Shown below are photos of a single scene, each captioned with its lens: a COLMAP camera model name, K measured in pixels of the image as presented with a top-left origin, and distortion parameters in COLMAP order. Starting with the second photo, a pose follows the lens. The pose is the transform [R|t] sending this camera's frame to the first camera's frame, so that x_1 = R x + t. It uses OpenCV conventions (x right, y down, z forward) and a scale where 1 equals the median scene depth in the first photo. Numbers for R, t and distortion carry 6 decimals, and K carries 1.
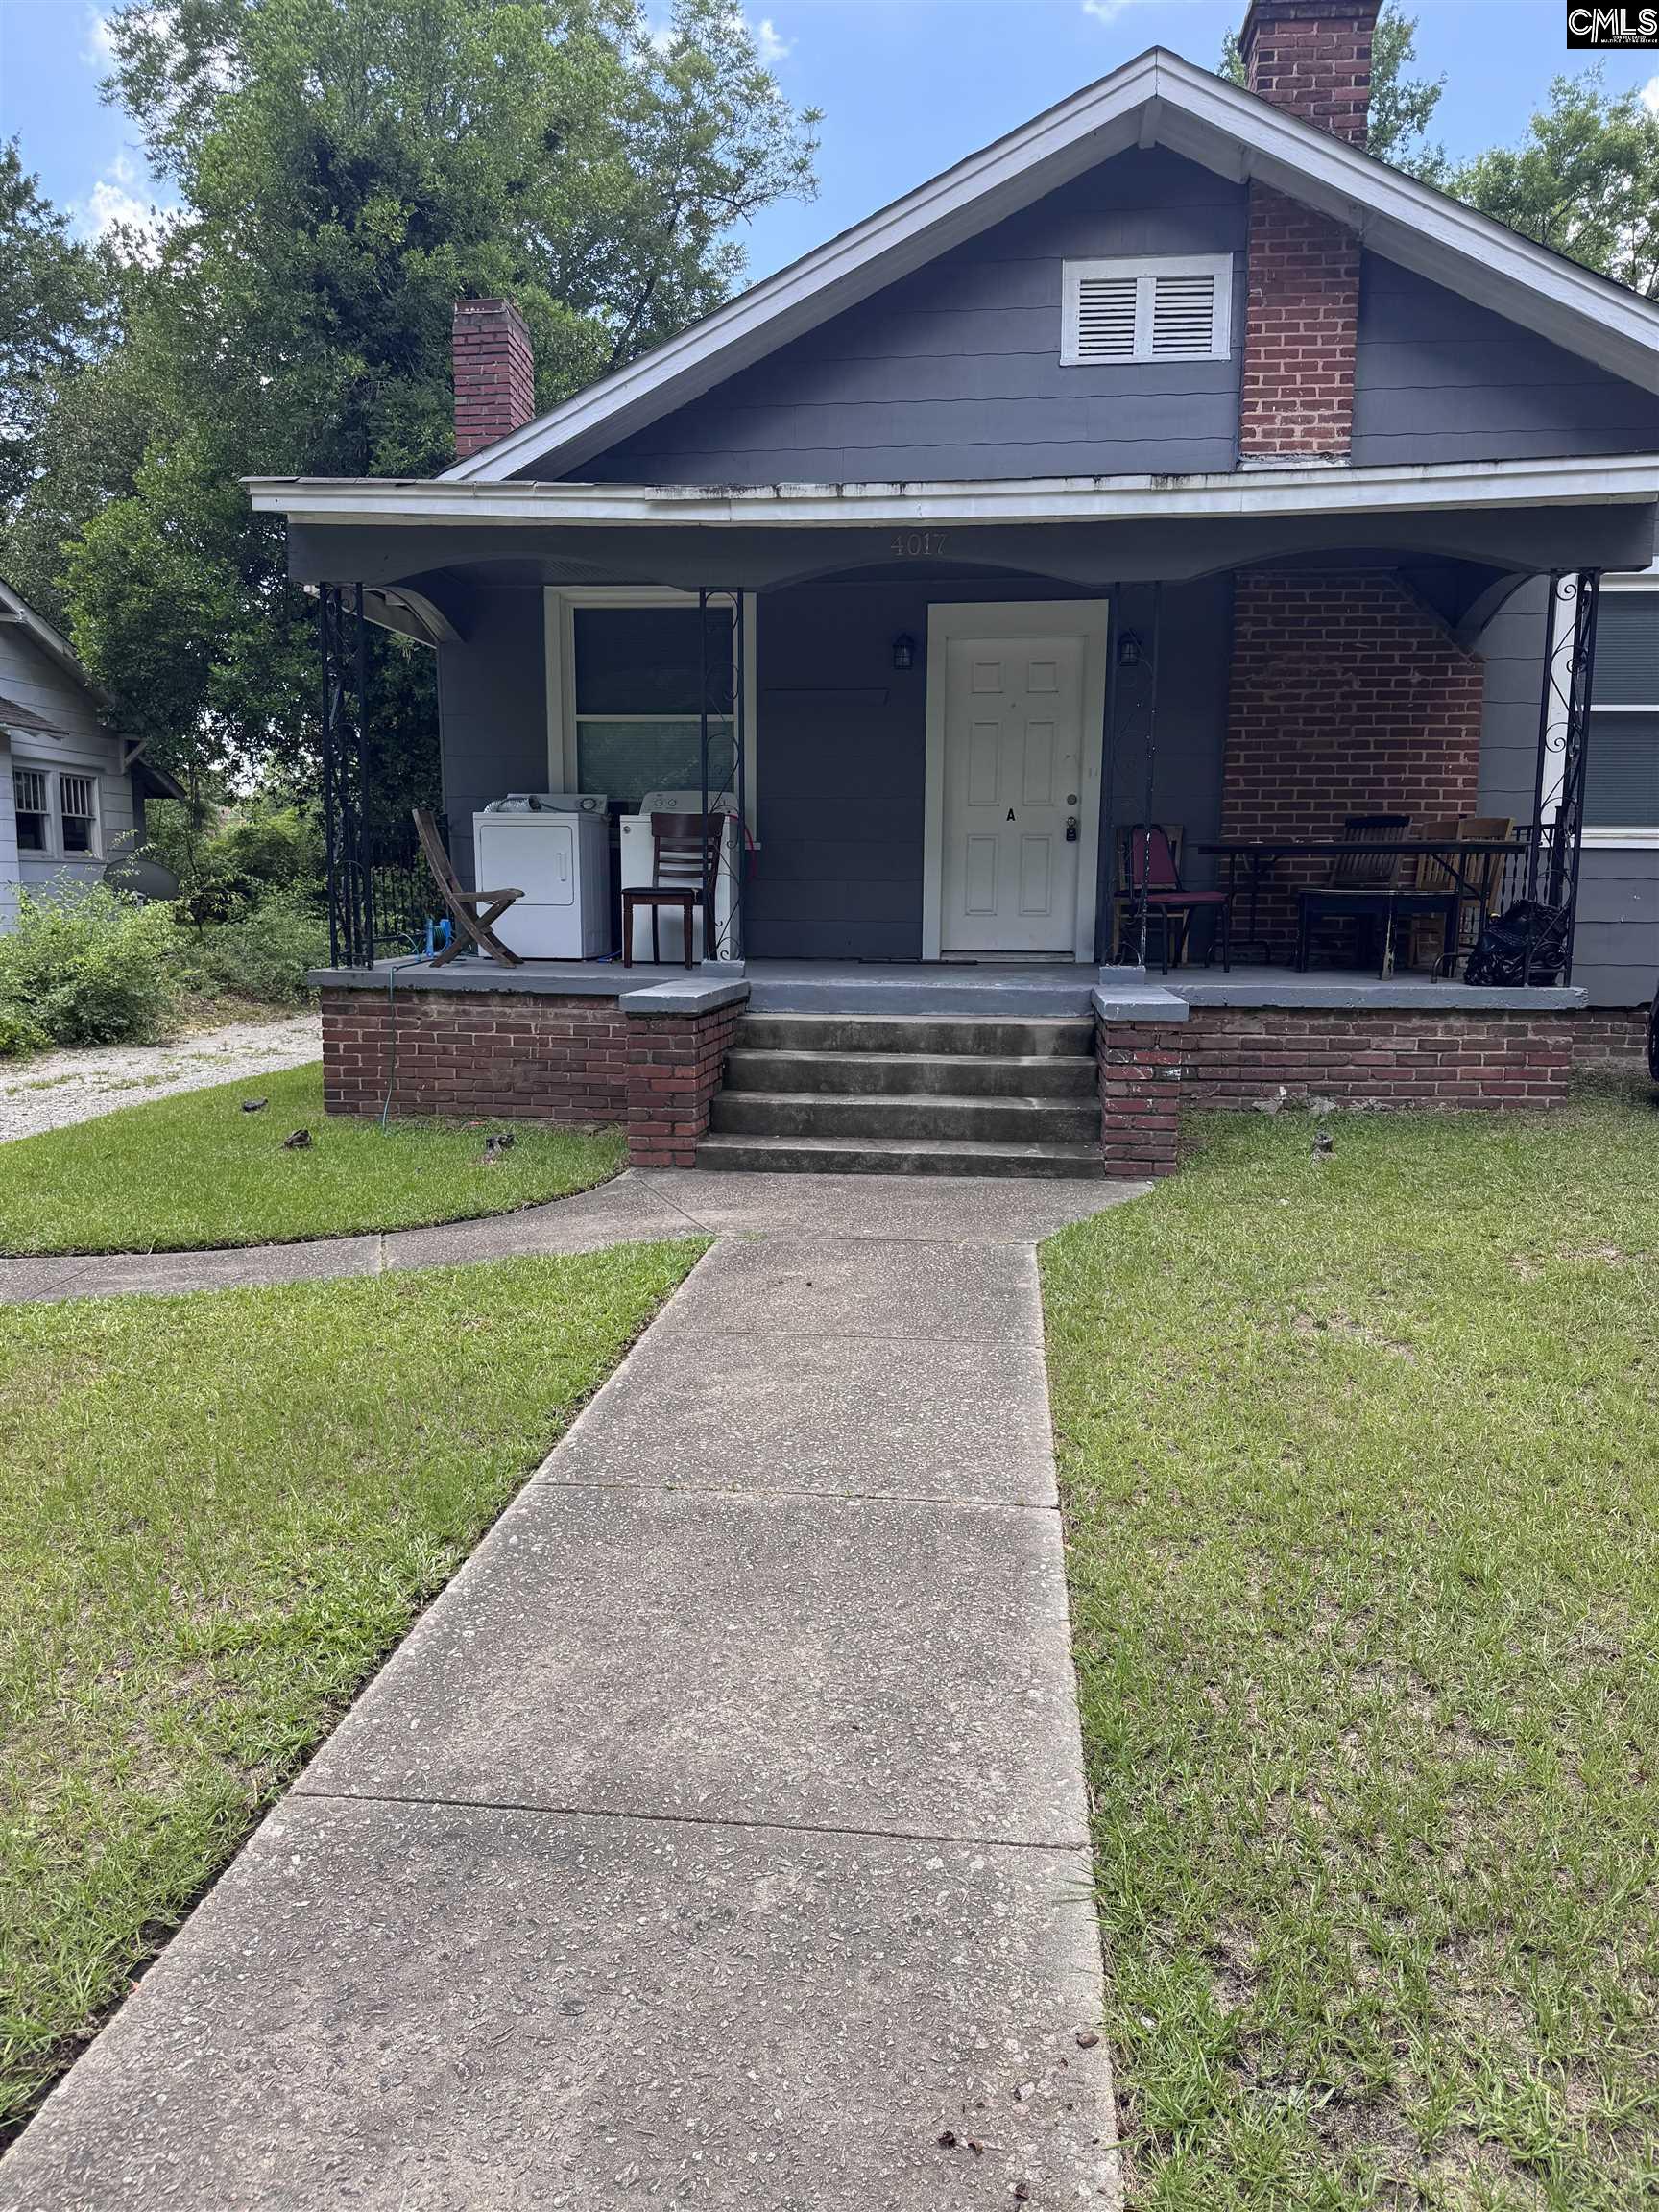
lens RADIAL K [[1558.9, 0, 835.9], [0, 1558.9, 1109.0], [0, 0, 1]] dist [0.060450, -0.020051]
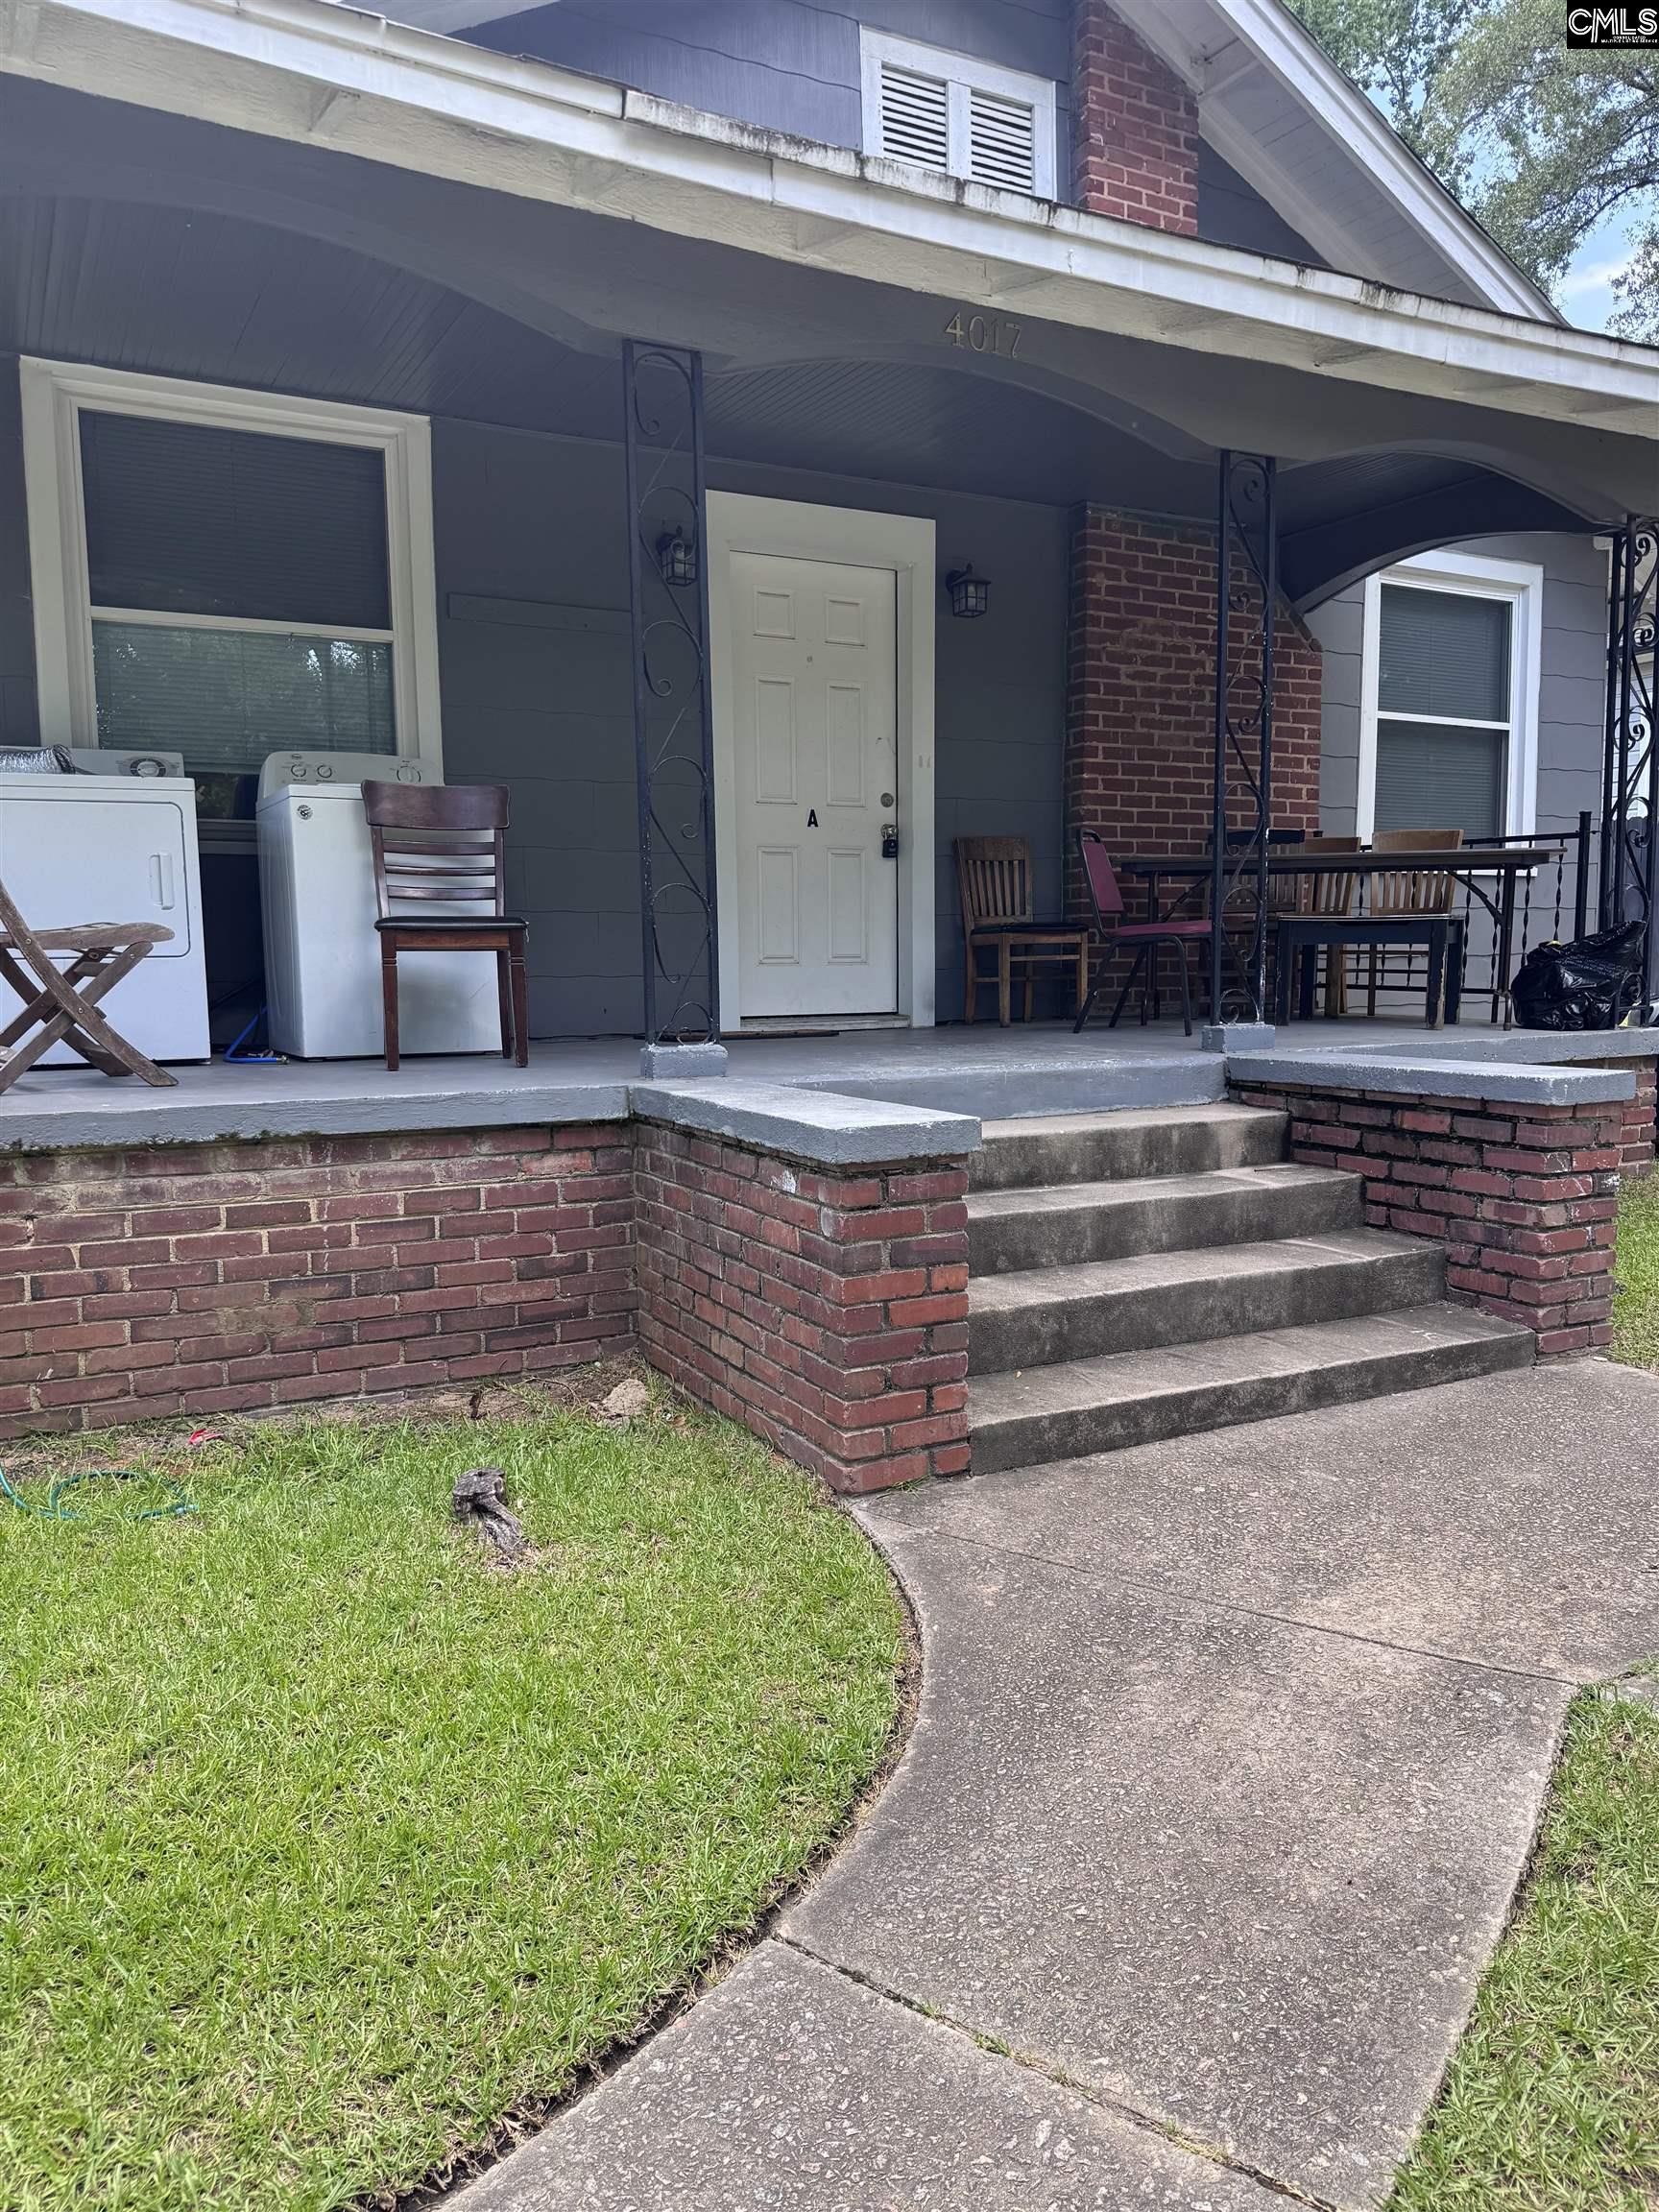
lens RADIAL K [[1558.9, 0, 826.4], [0, 1558.9, 1099.9], [0, 0, 1]] dist [0.060450, -0.020051]
pose [[0.823939, -0.070212, 0.562312, -0.329558], [0.097300, 0.995087, -0.018321, -0.061073], [-0.558263, 0.069808, 0.826722, 0.517382]]
